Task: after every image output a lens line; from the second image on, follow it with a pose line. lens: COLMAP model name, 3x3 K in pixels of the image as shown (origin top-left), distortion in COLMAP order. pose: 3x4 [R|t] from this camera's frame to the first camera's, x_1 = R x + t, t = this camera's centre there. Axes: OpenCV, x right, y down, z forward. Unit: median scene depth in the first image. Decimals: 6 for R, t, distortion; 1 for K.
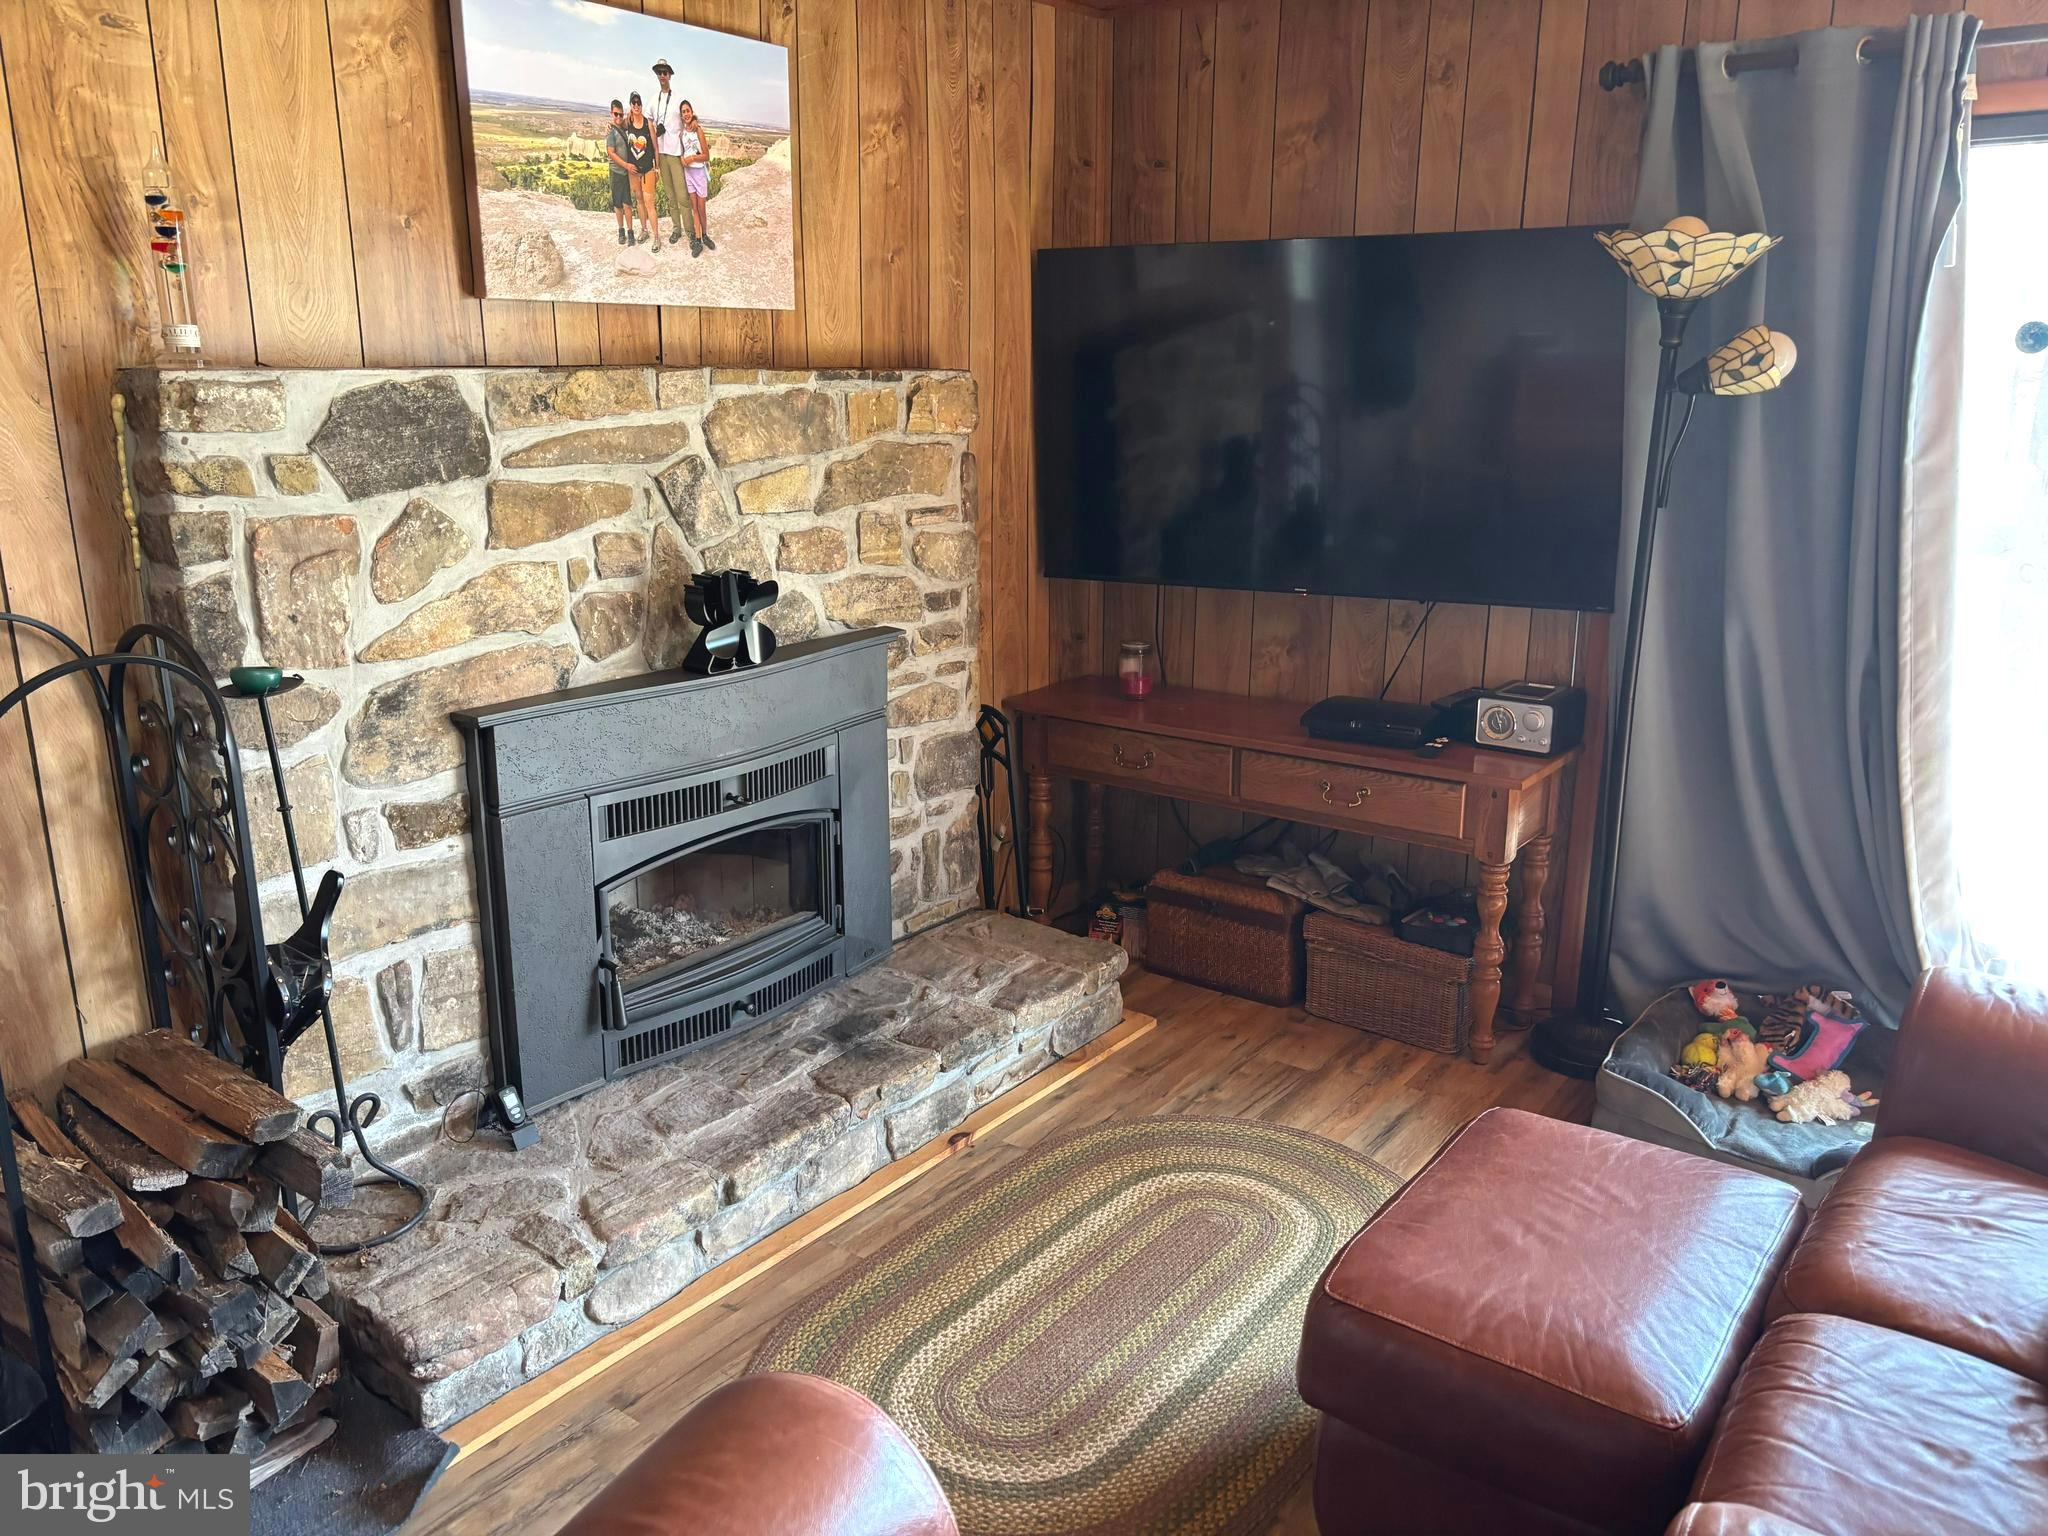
lens RADIAL K [[1540.2, 0, 1024.7], [0, 1540.2, 780.4], [0, 0, 1]] dist [0.008382, -0.022868]
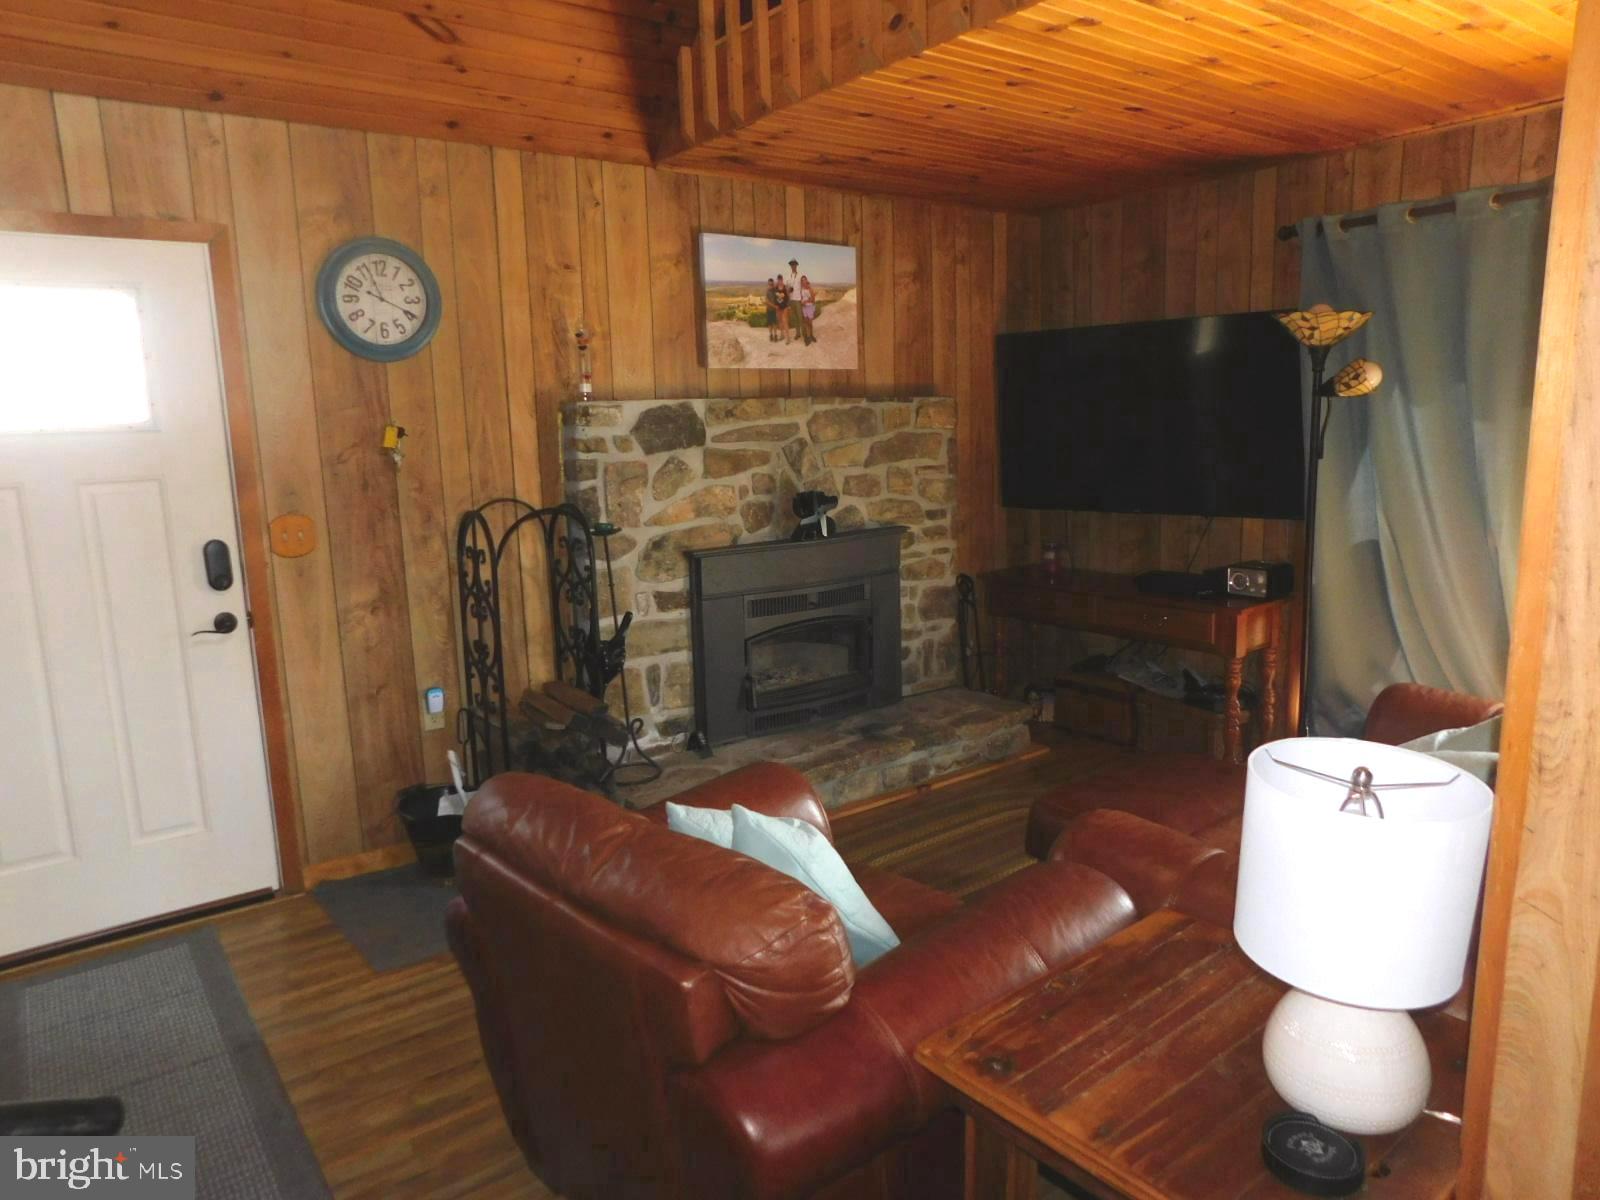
lens RADIAL K [[1034.8, 0, 794.8], [0, 1034.8, 592.9], [0, 0, 1]] dist [-0.085251, 0.052294]
pose [[0.958564, 0.019987, -0.284174, 0.183363], [-0.045097, 0.995604, -0.082095, 0.116830], [0.281283, 0.091509, 0.955252, -0.329531]]
